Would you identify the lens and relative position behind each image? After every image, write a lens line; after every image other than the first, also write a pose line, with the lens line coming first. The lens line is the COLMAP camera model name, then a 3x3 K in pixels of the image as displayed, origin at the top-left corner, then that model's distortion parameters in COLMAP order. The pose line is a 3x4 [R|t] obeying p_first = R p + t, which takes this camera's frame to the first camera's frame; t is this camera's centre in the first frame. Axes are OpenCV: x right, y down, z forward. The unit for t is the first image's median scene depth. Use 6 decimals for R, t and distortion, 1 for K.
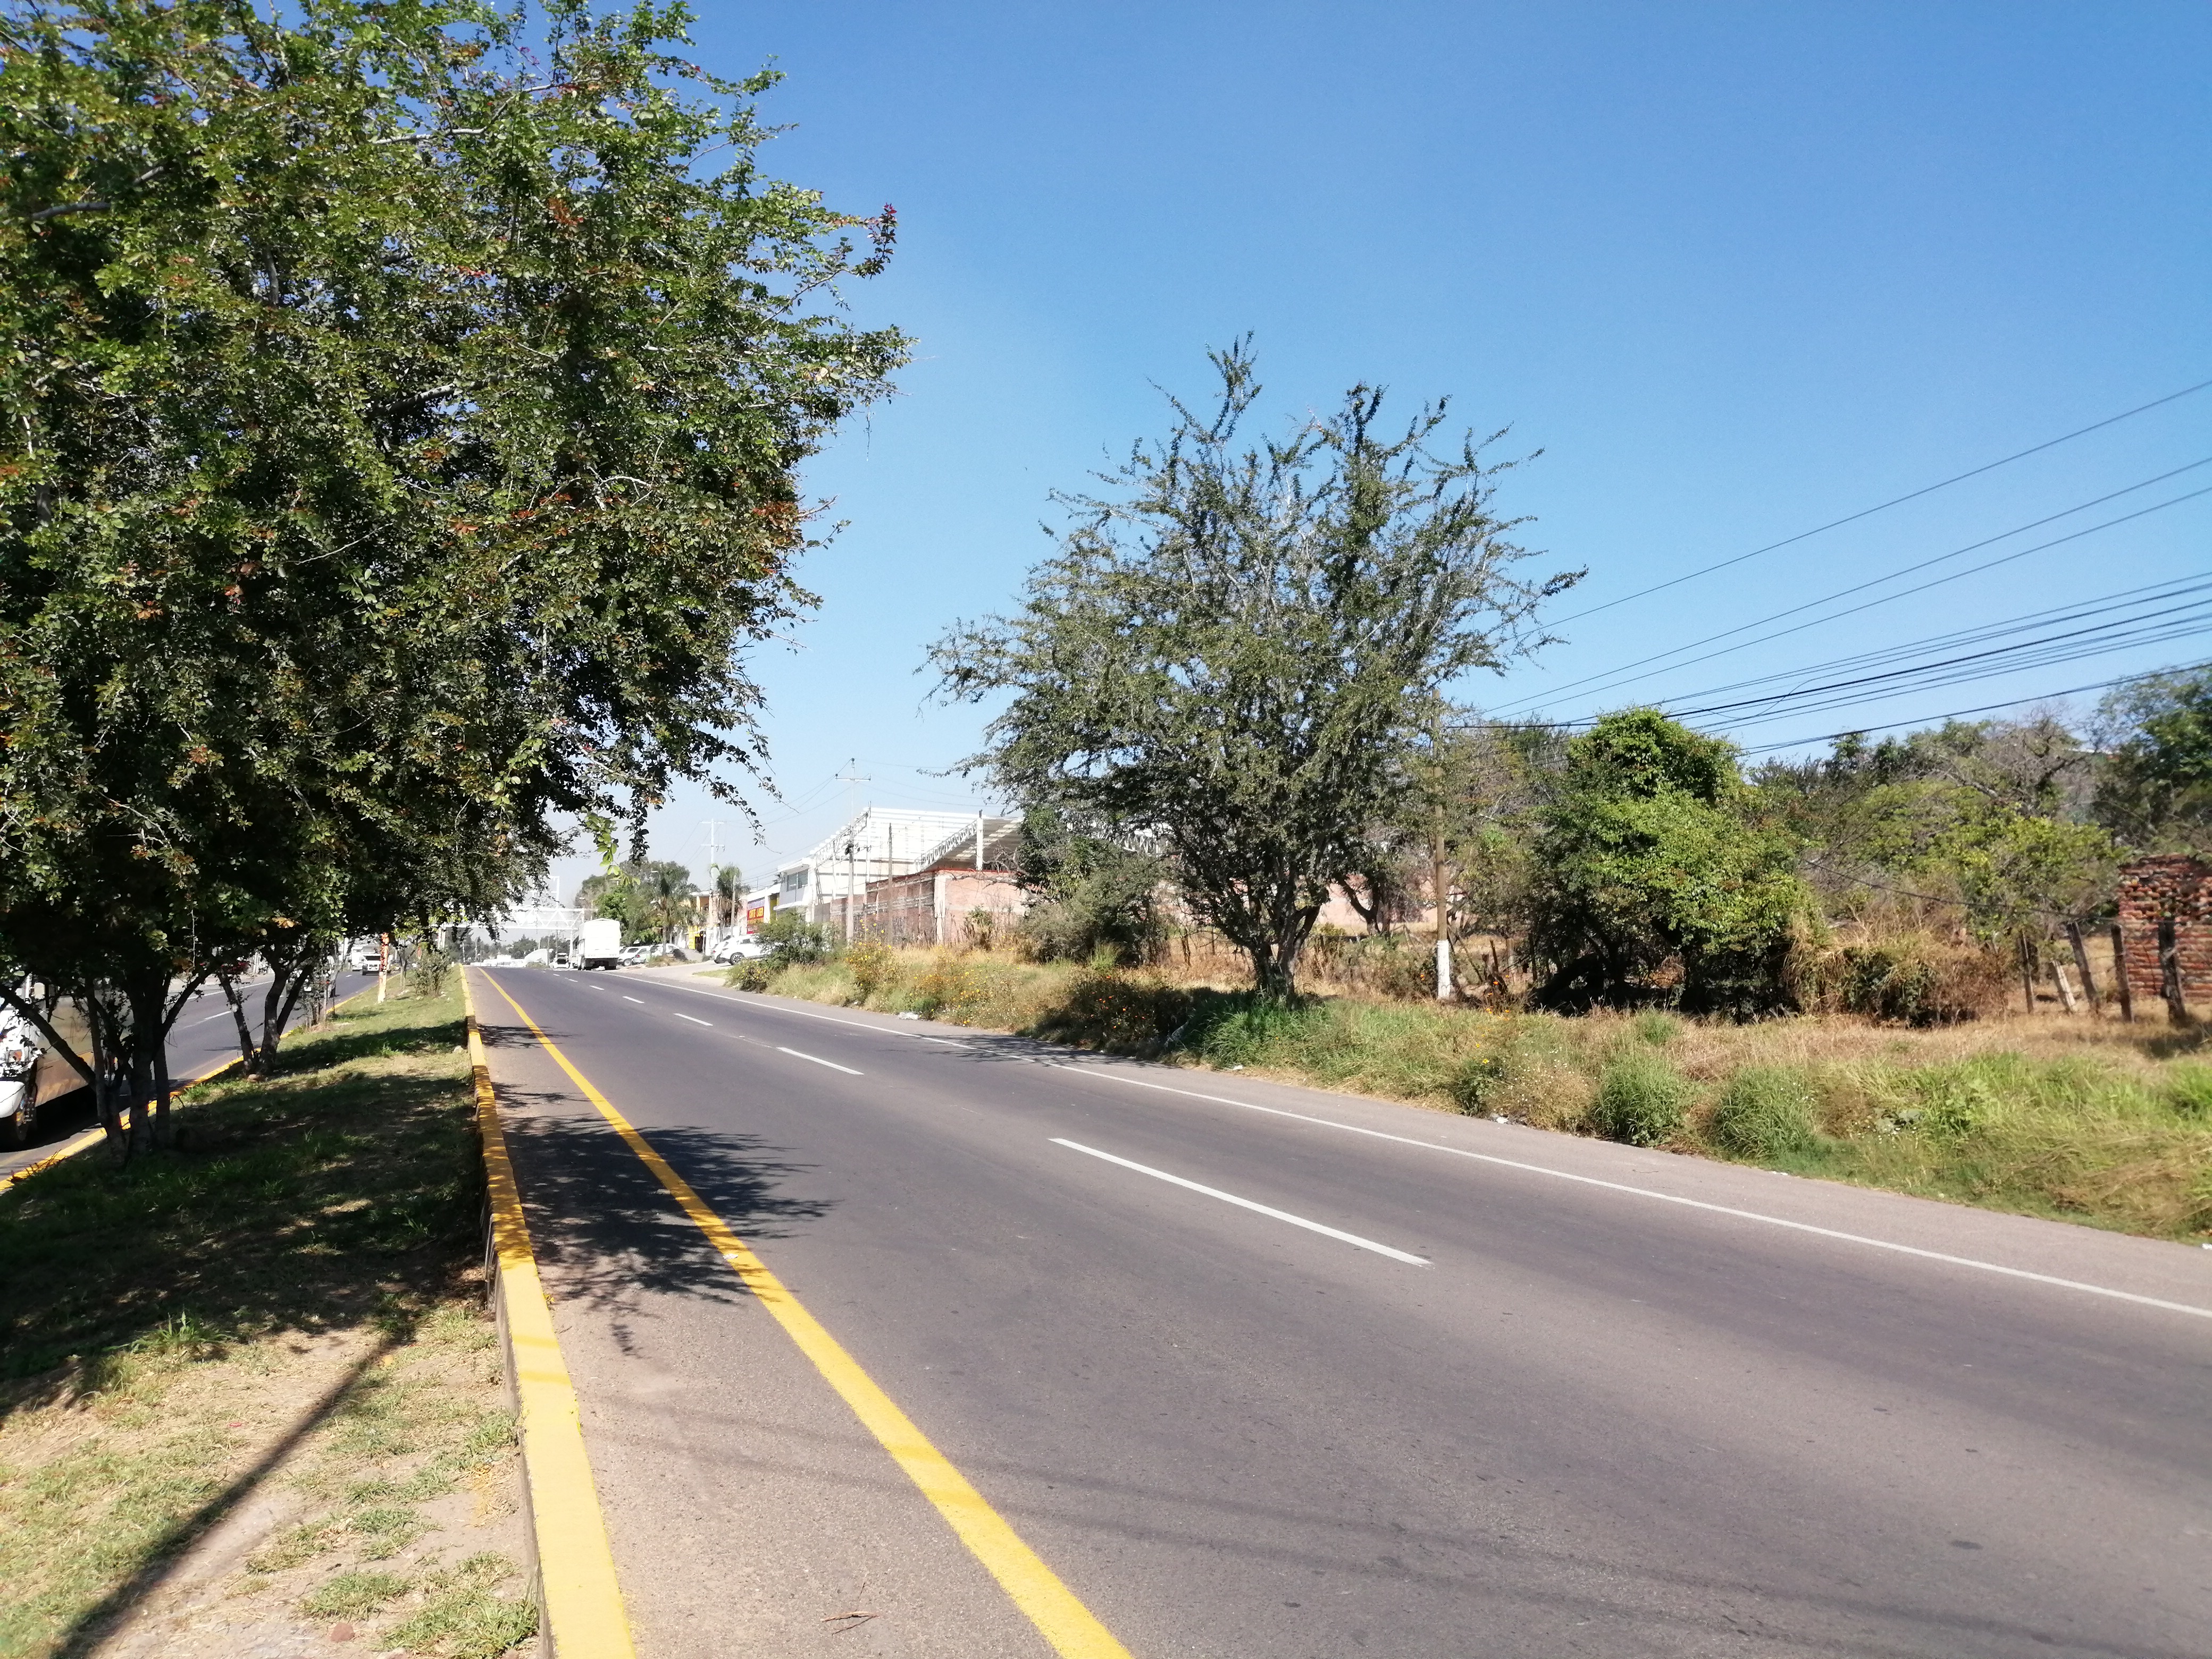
lens RADIAL K [[1684.8, 0, 1109.0], [0, 1684.8, 834.5], [0, 0, 1]] dist [-0.003843, -0.043572]
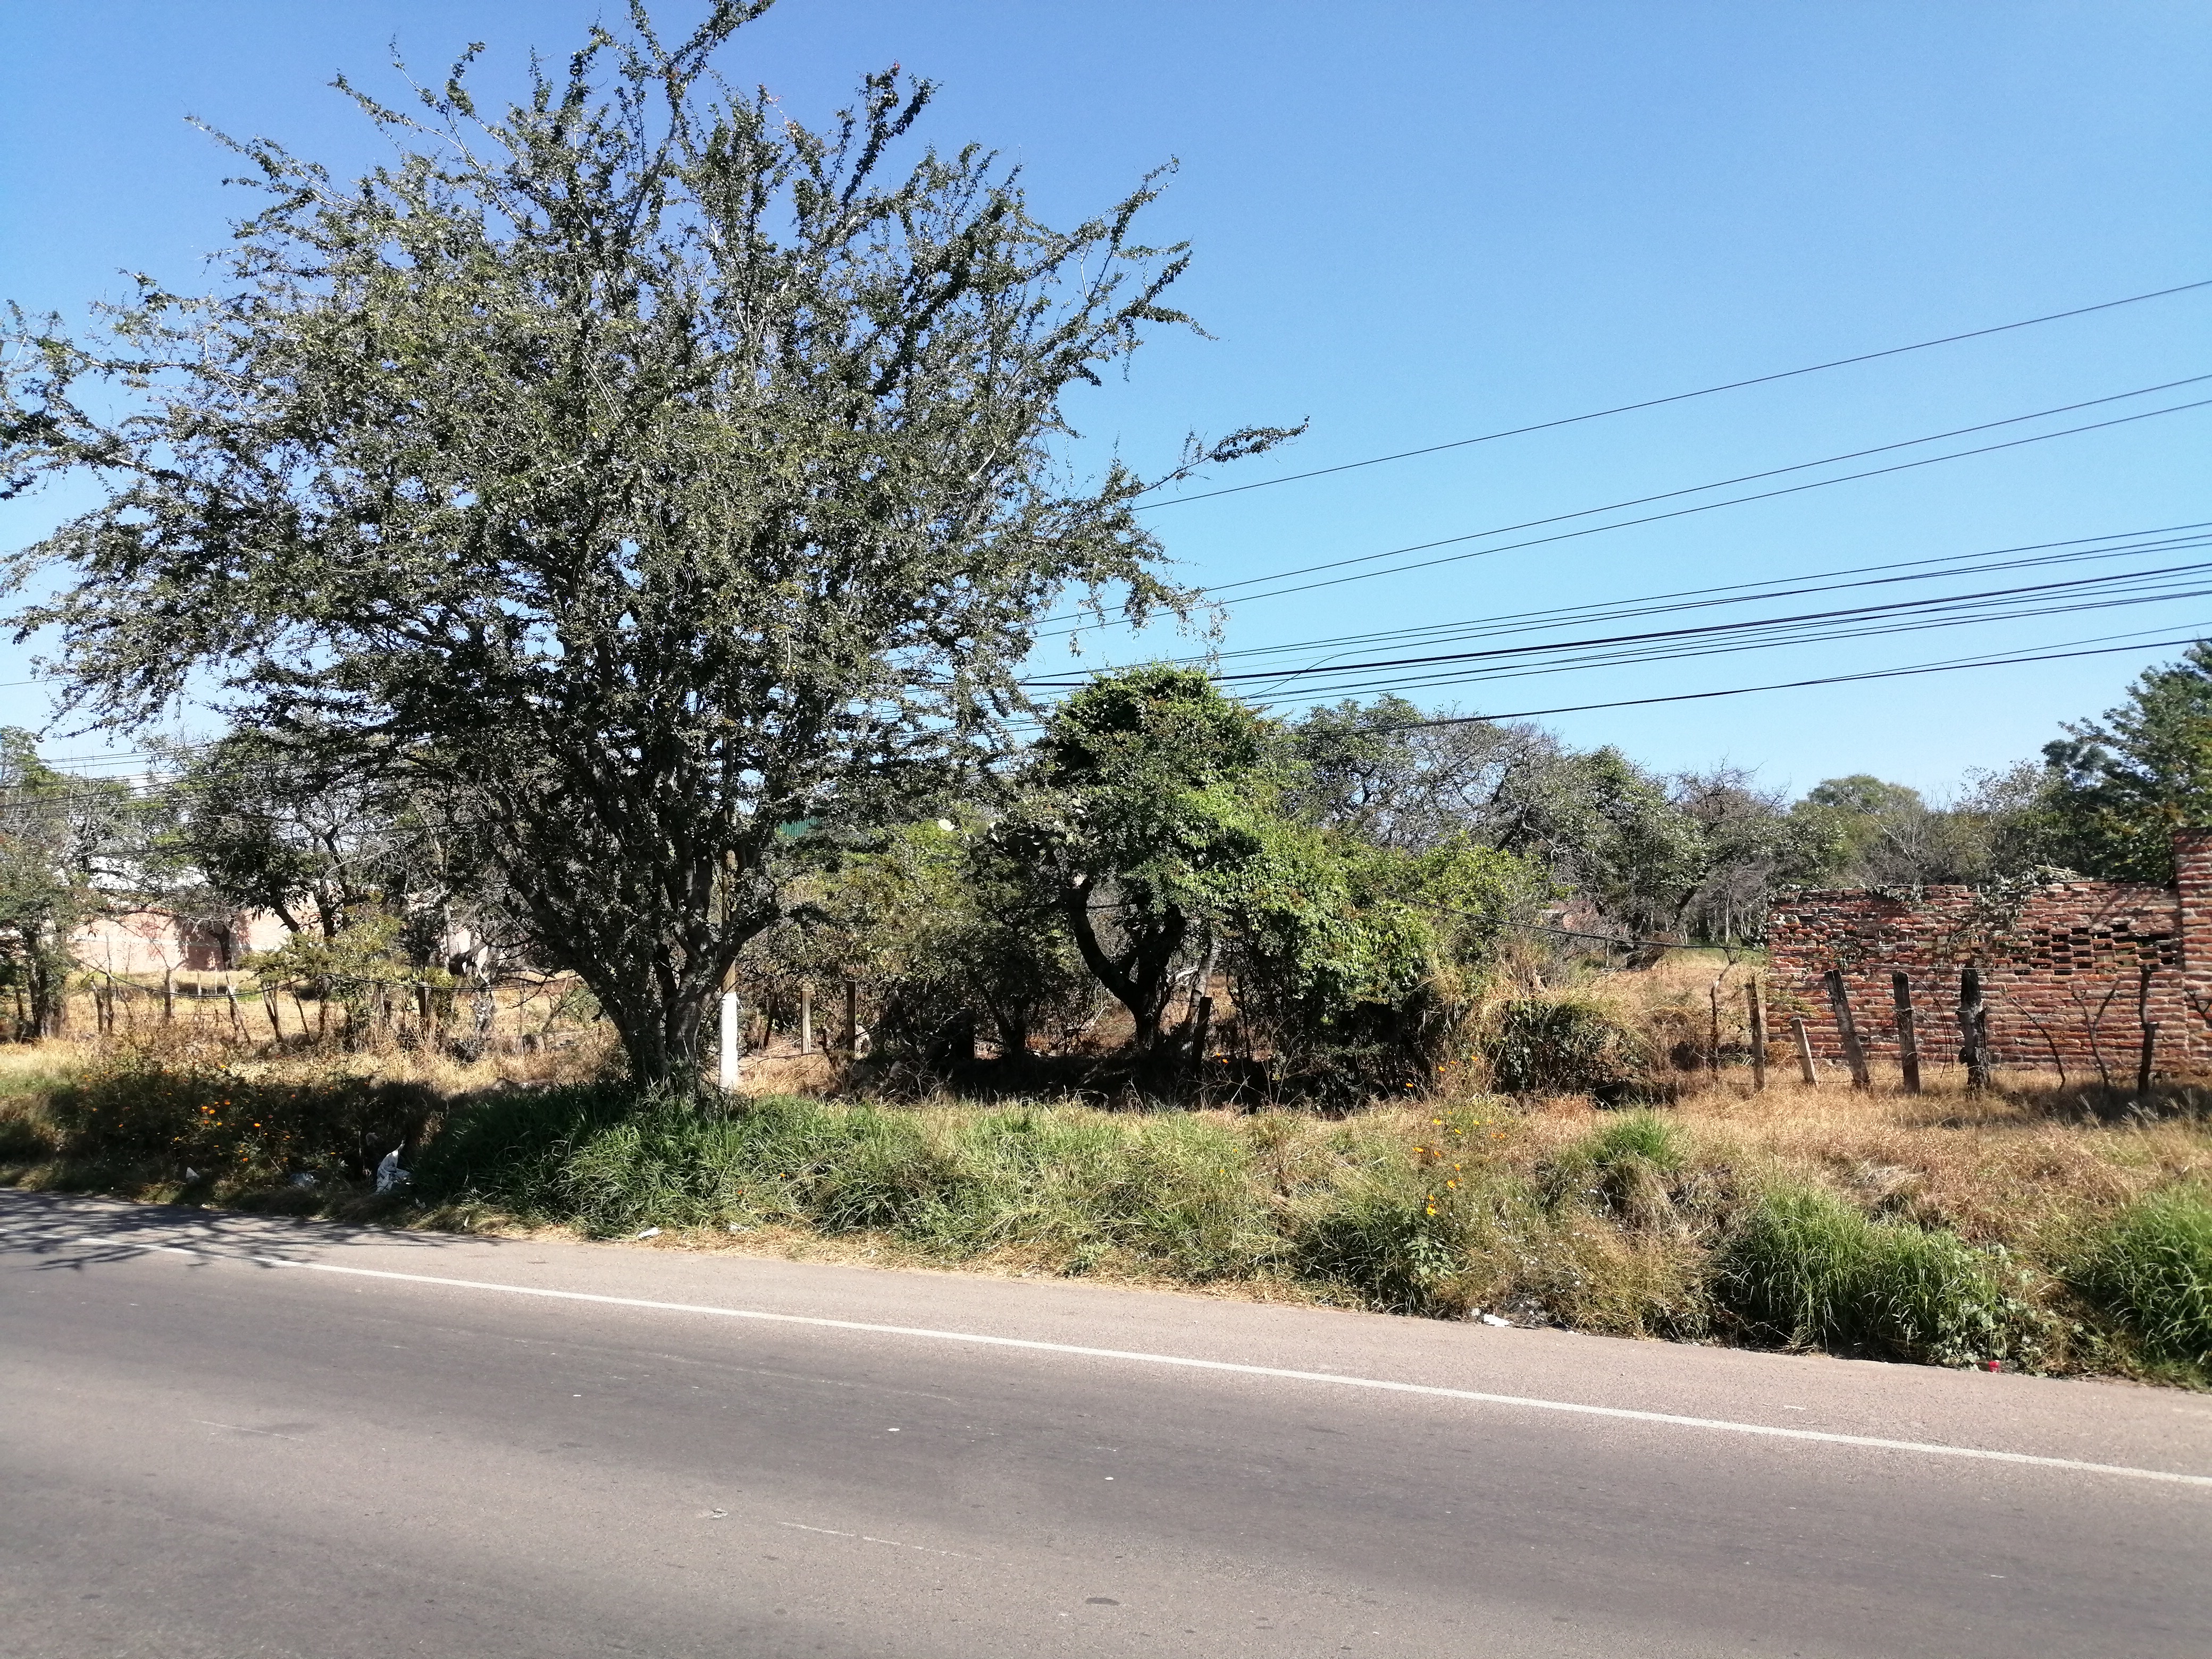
lens RADIAL K [[1684.8, 0, 1099.6], [0, 1684.8, 806.9], [0, 0, 1]] dist [-0.003843, -0.043572]
pose [[0.768040, 0.072555, 0.636279, -0.164809], [-0.039018, 0.997017, -0.066591, 0.035937], [-0.639212, 0.026318, 0.768580, 0.510571]]
